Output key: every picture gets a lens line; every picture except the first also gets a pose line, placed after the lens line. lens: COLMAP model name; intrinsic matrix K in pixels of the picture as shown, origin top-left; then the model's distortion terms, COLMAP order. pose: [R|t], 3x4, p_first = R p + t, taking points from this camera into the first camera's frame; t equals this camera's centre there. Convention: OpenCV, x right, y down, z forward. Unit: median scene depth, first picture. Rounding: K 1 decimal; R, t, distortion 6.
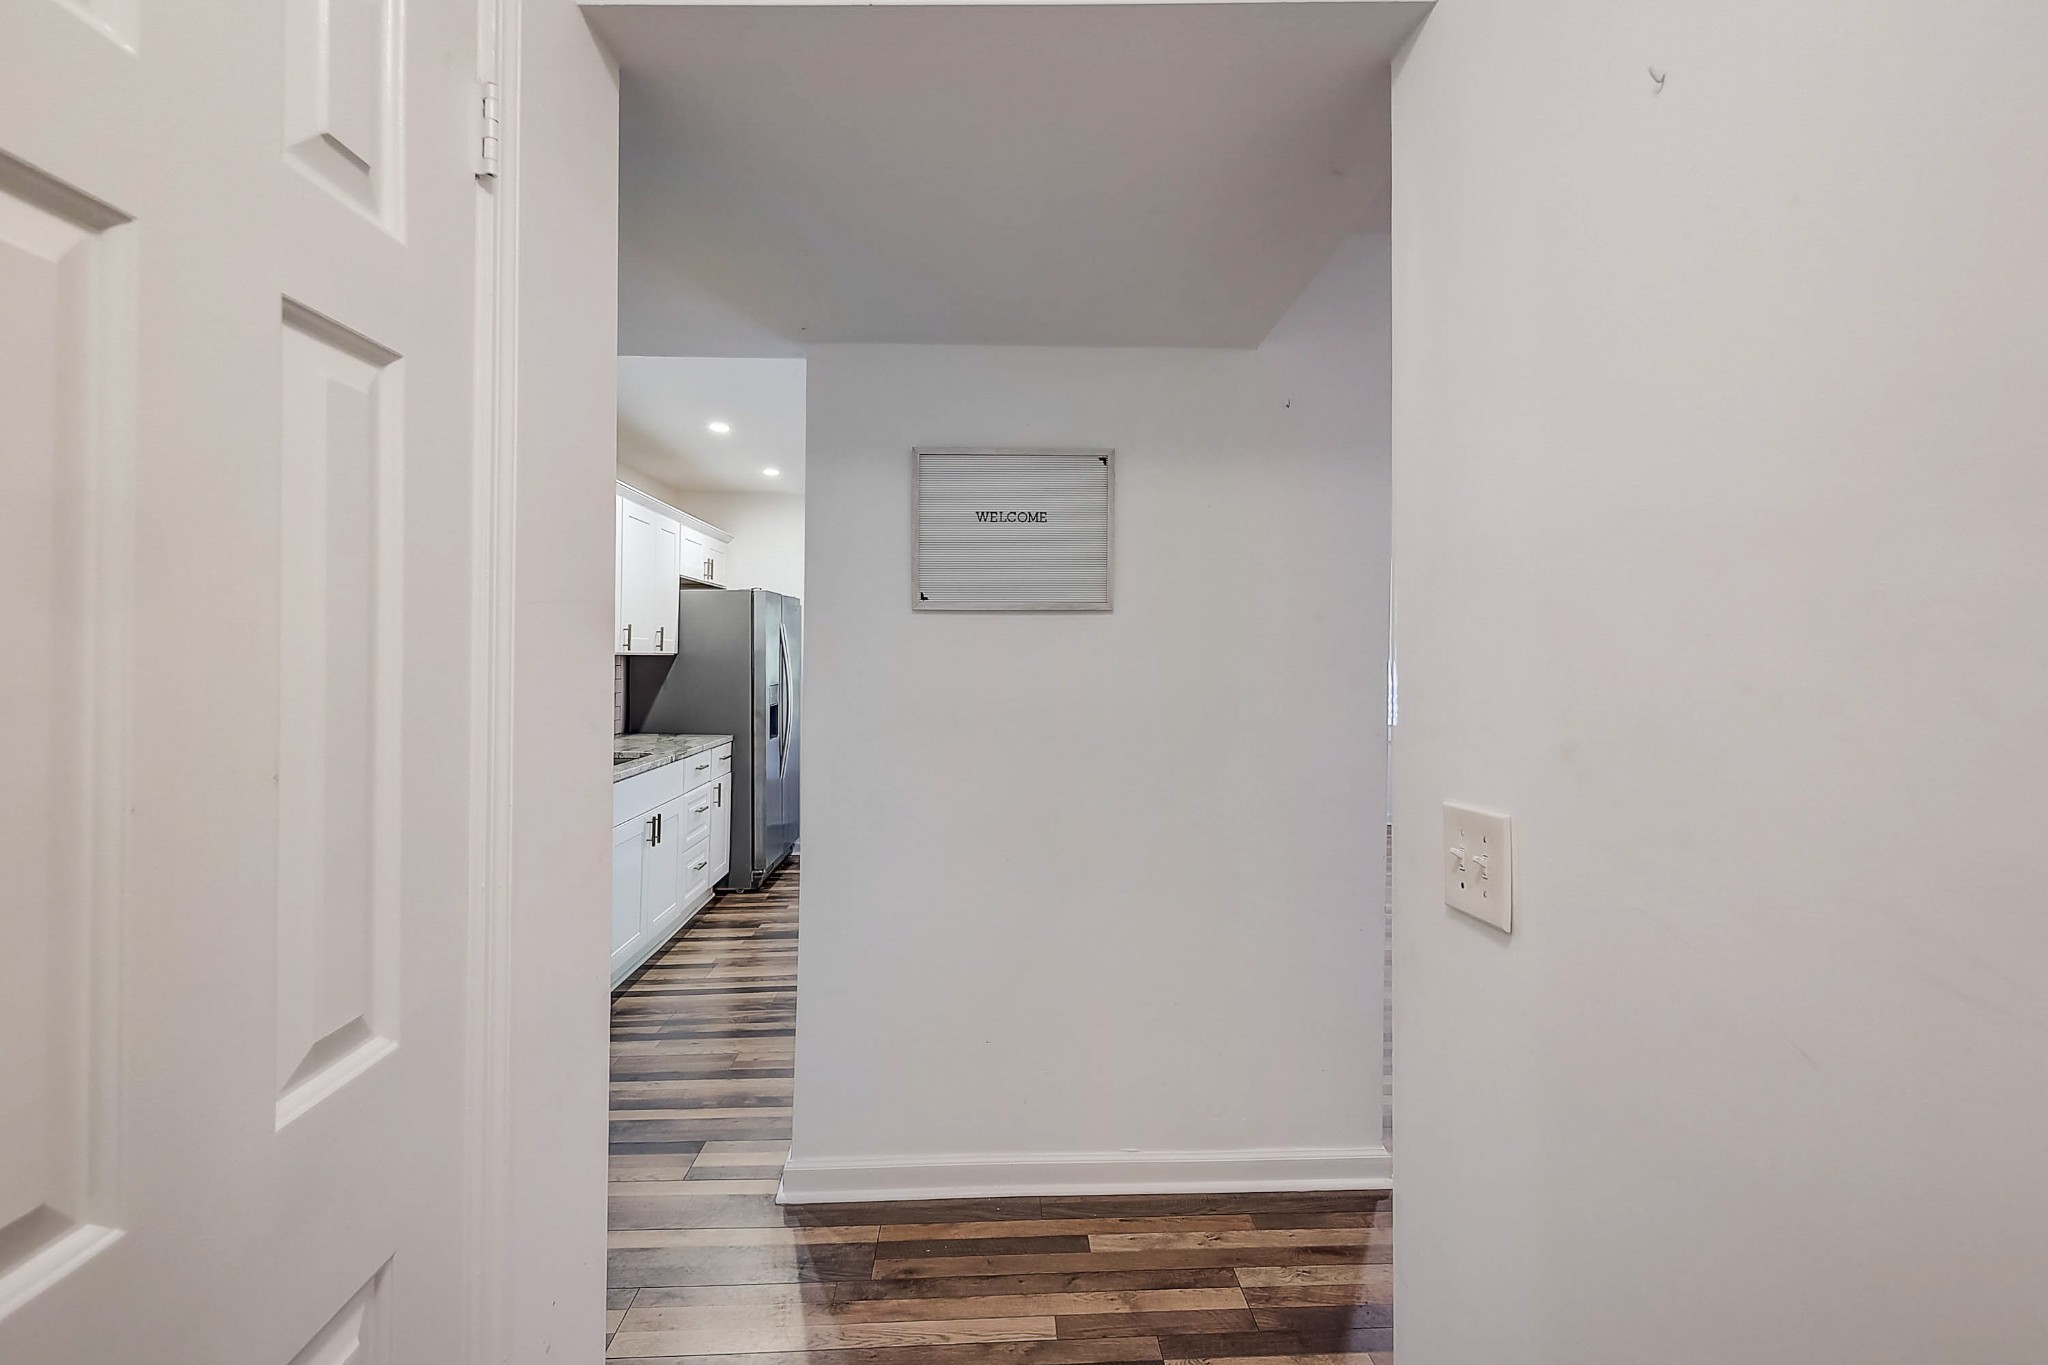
lens RADIAL K [[893.9, 0, 1027.7], [0, 893.9, 654.9], [0, 0, 1]] dist [0.000655, 0.000171]
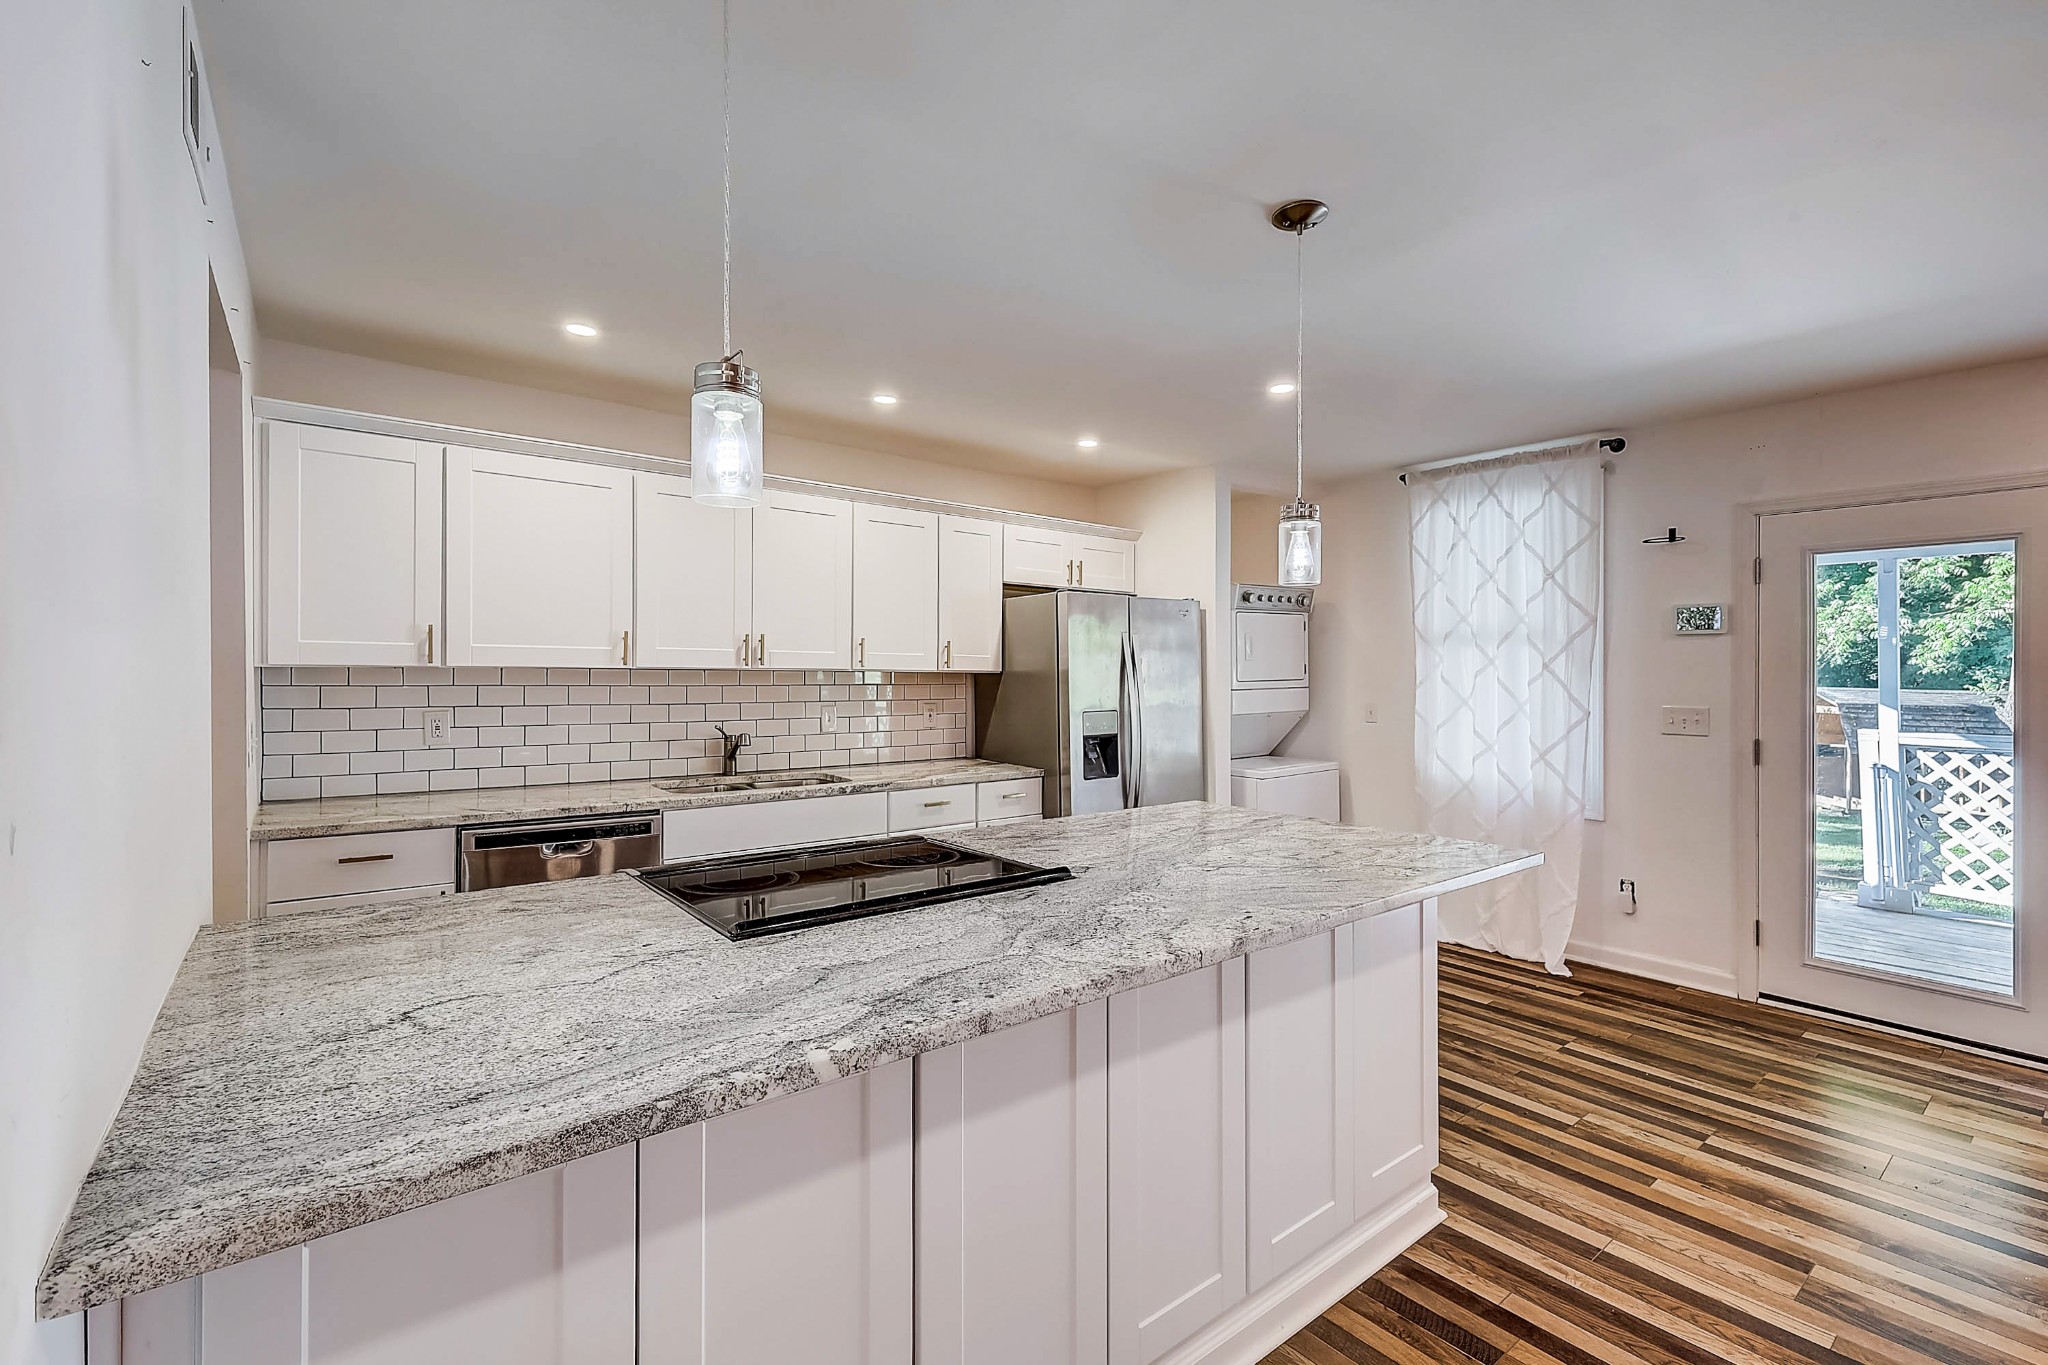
lens RADIAL K [[893.9, 0, 1027.7], [0, 893.9, 654.9], [0, 0, 1]] dist [0.000655, 0.000171]
pose [[0.582422, -0.020683, -0.812623, 0.419061], [0.000166, 0.999679, -0.025324, 0.006460], [0.812886, 0.014614, 0.582239, 0.645742]]
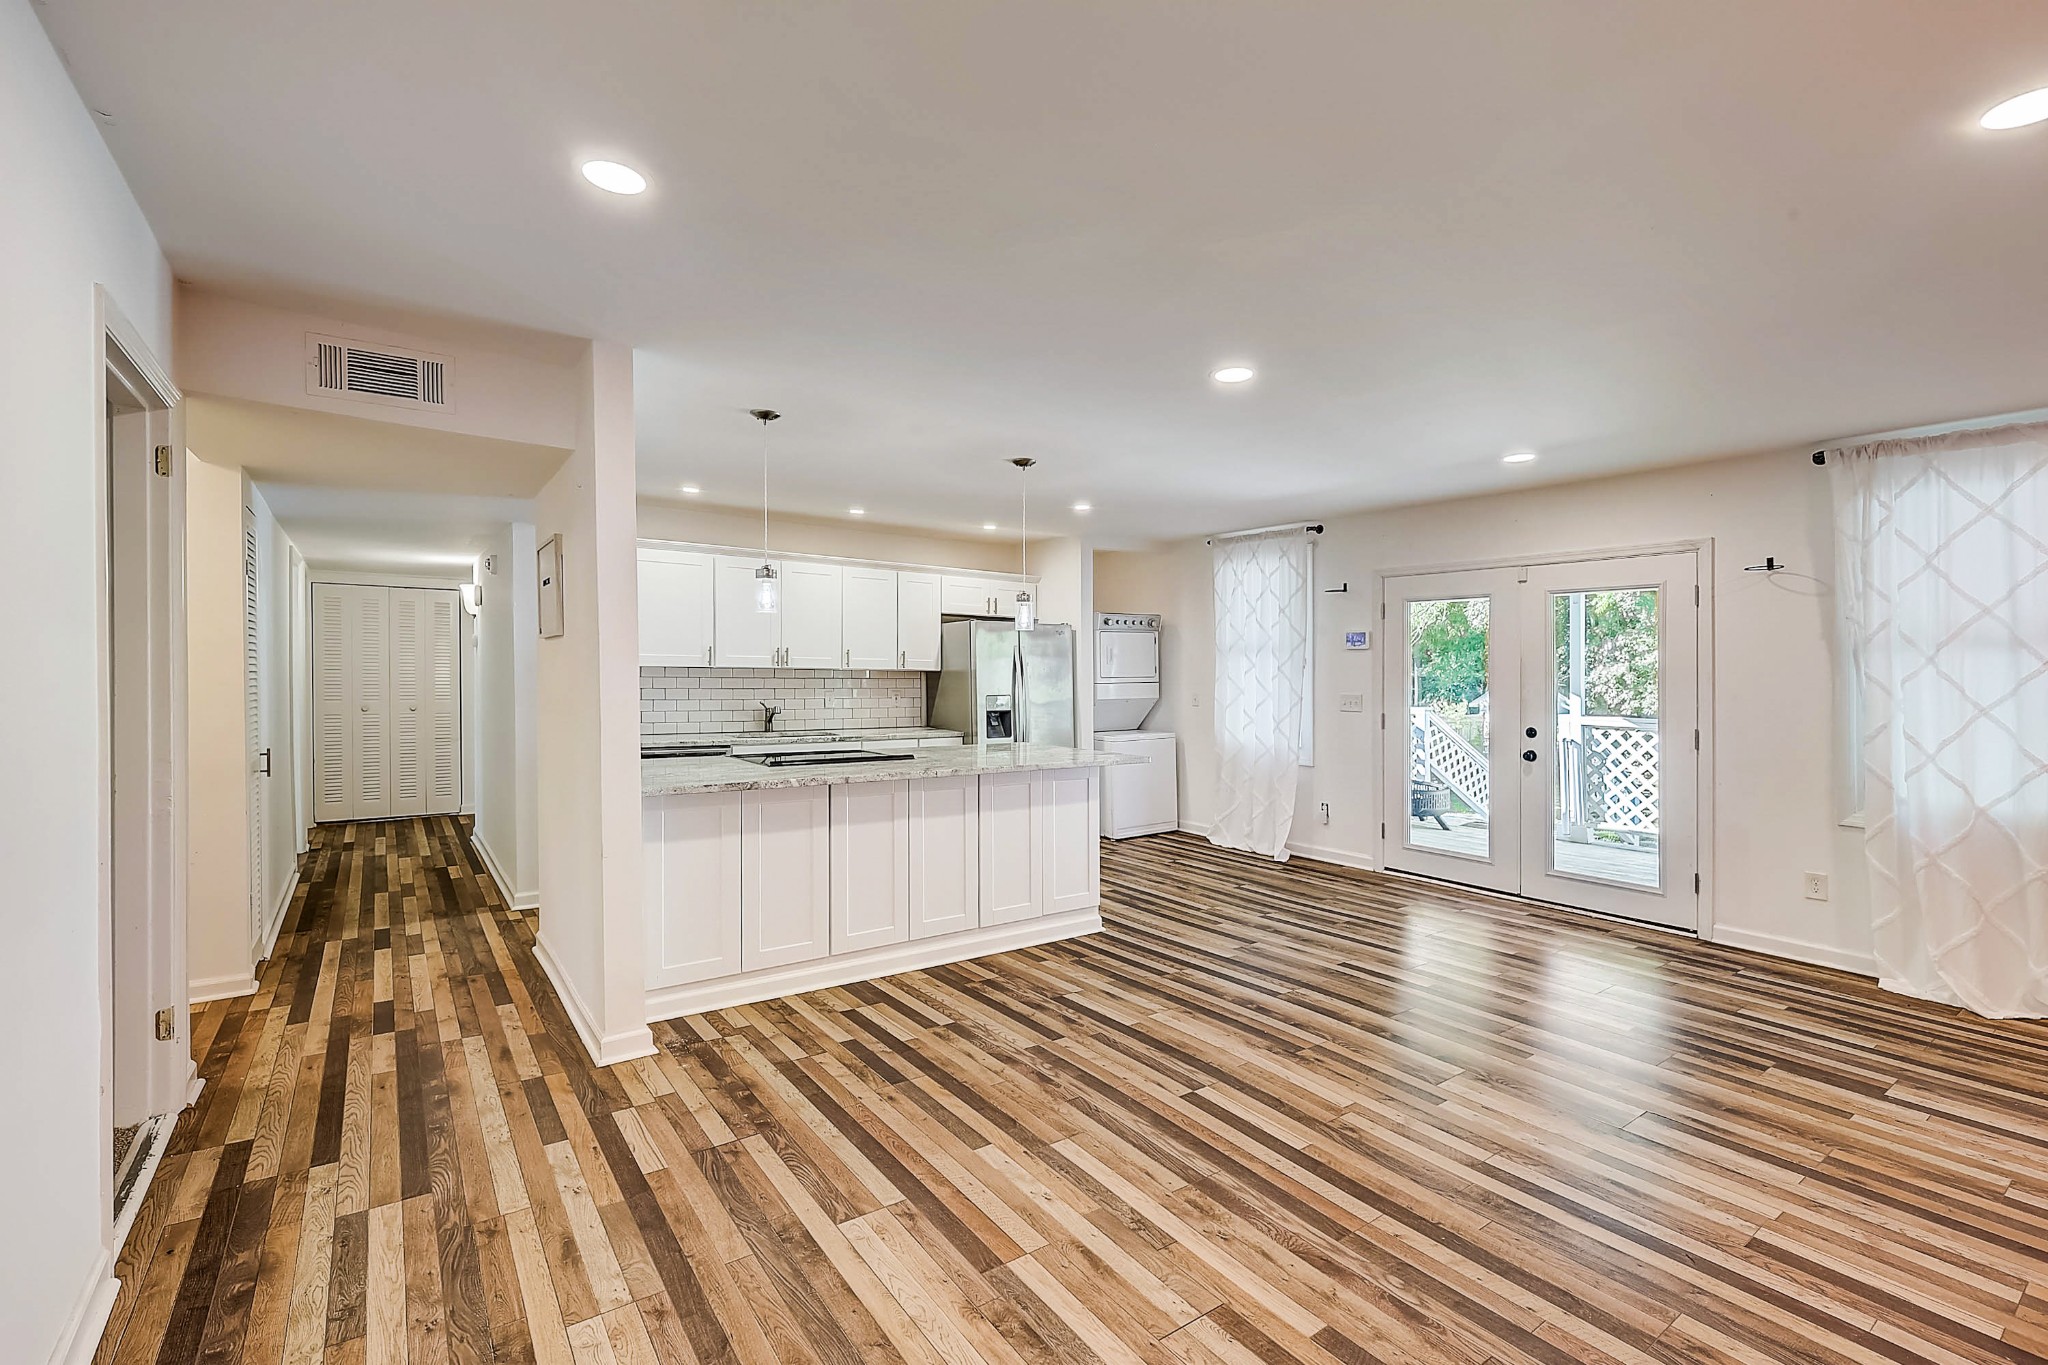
lens RADIAL K [[903.2, 0, 1024.0], [0, 903.2, 682.5], [0, 0, 1]] dist [0.000295, 0.000032]
pose [[0.543743, 0.007176, -0.839221, 1.047132], [-0.004964, 0.999973, 0.005334, 0.012318], [0.839237, 0.001265, 0.543764, 0.453266]]
